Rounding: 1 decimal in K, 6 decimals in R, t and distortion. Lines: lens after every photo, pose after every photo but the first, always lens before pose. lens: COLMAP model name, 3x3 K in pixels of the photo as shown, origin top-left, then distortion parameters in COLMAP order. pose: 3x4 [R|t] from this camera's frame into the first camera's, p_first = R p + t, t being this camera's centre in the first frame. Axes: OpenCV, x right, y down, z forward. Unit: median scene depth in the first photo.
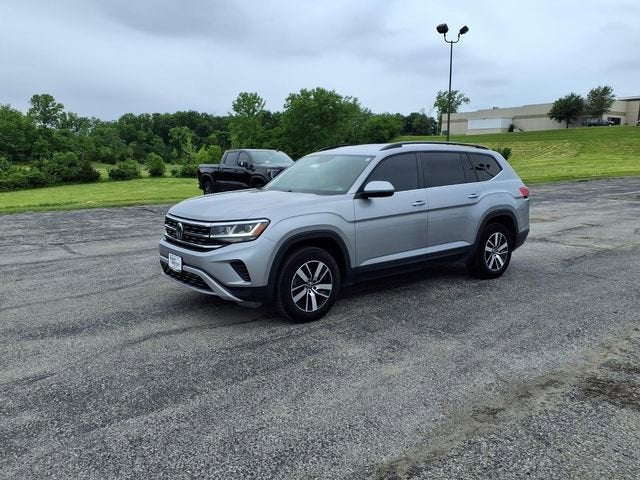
lens RADIAL K [[507.6, 0, 320.7], [0, 507.6, 236.6], [0, 0, 1]] dist [0.061469, -0.085134]
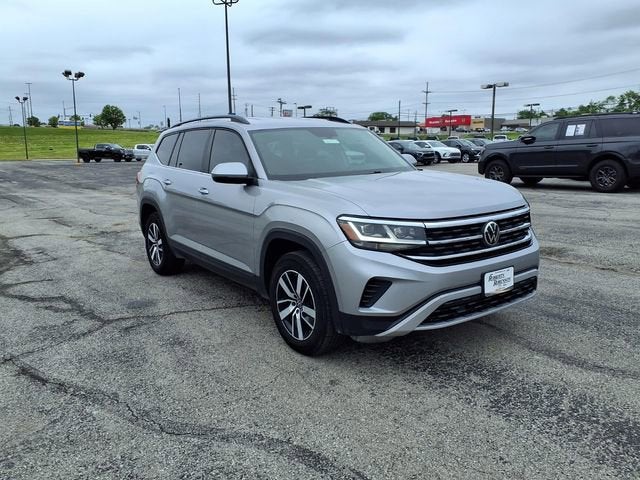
lens RADIAL K [[511.9, 0, 320.1], [0, 511.9, 240.3], [0, 0, 1]] dist [0.054899, -0.077187]
pose [[0.037009, -0.186273, 0.981801, -0.653790], [0.169298, 0.969441, 0.177546, -0.111413], [-0.984870, 0.159646, 0.067414, 0.813923]]
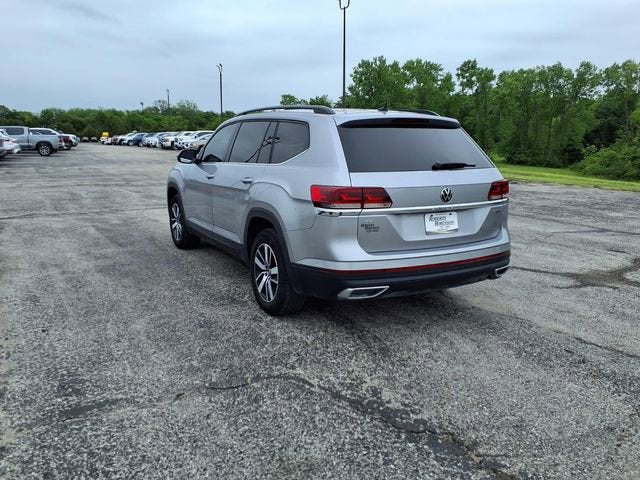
lens RADIAL K [[507.6, 0, 320.7], [0, 507.6, 236.6], [0, 0, 1]] dist [0.061469, -0.085134]
pose [[-0.139453, 0.188485, -0.972125, 0.879871], [-0.155582, 0.965354, 0.209491, -0.148673], [0.977930, 0.180459, -0.105296, 1.042692]]
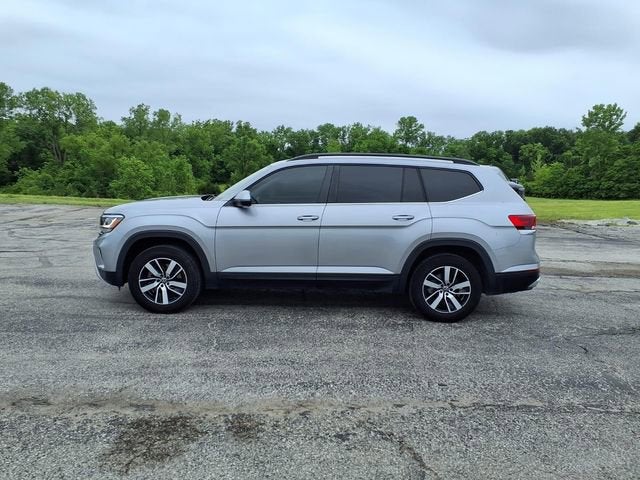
lens RADIAL K [[505.8, 0, 320.4], [0, 505.8, 239.4], [0, 0, 1]] dist [0.080171, -0.123702]
pose [[0.787803, 0.106794, -0.606598, 0.614637], [-0.123220, 0.992271, 0.014664, -0.033703], [0.603475, 0.063193, 0.794874, 0.218302]]
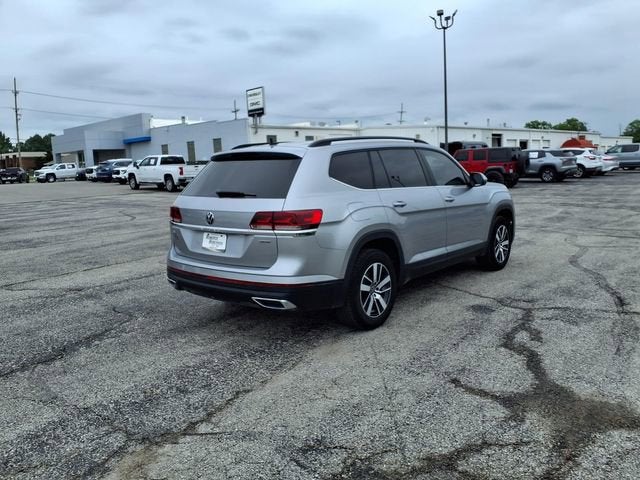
lens RADIAL K [[511.4, 0, 319.1], [0, 511.4, 238.2], [0, 0, 1]] dist [0.061261, -0.098902]
pose [[-0.978490, 0.063816, -0.196176, 0.346084], [0.005601, 0.958818, 0.283966, -0.250016], [0.206218, 0.276759, -0.938551, 1.708971]]
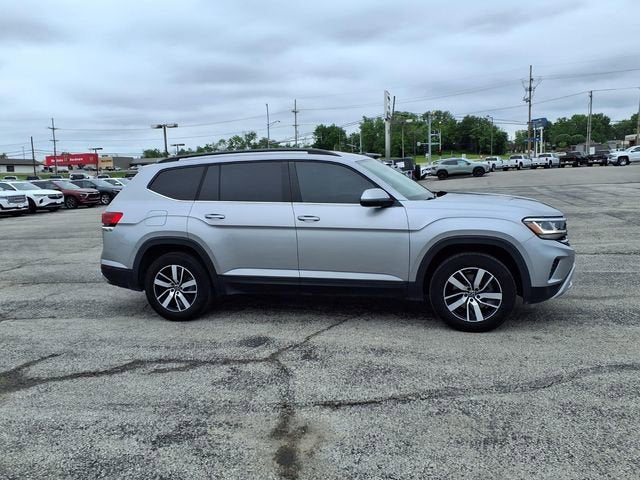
lens RADIAL K [[508.3, 0, 318.3], [0, 508.3, 240.1], [0, 0, 1]] dist [0.068470, -0.104672]
pose [[-0.606294, -0.083768, 0.790816, -0.558133], [0.158193, 0.961858, 0.223168, -0.203806], [-0.779347, 0.260407, -0.569917, 1.378213]]
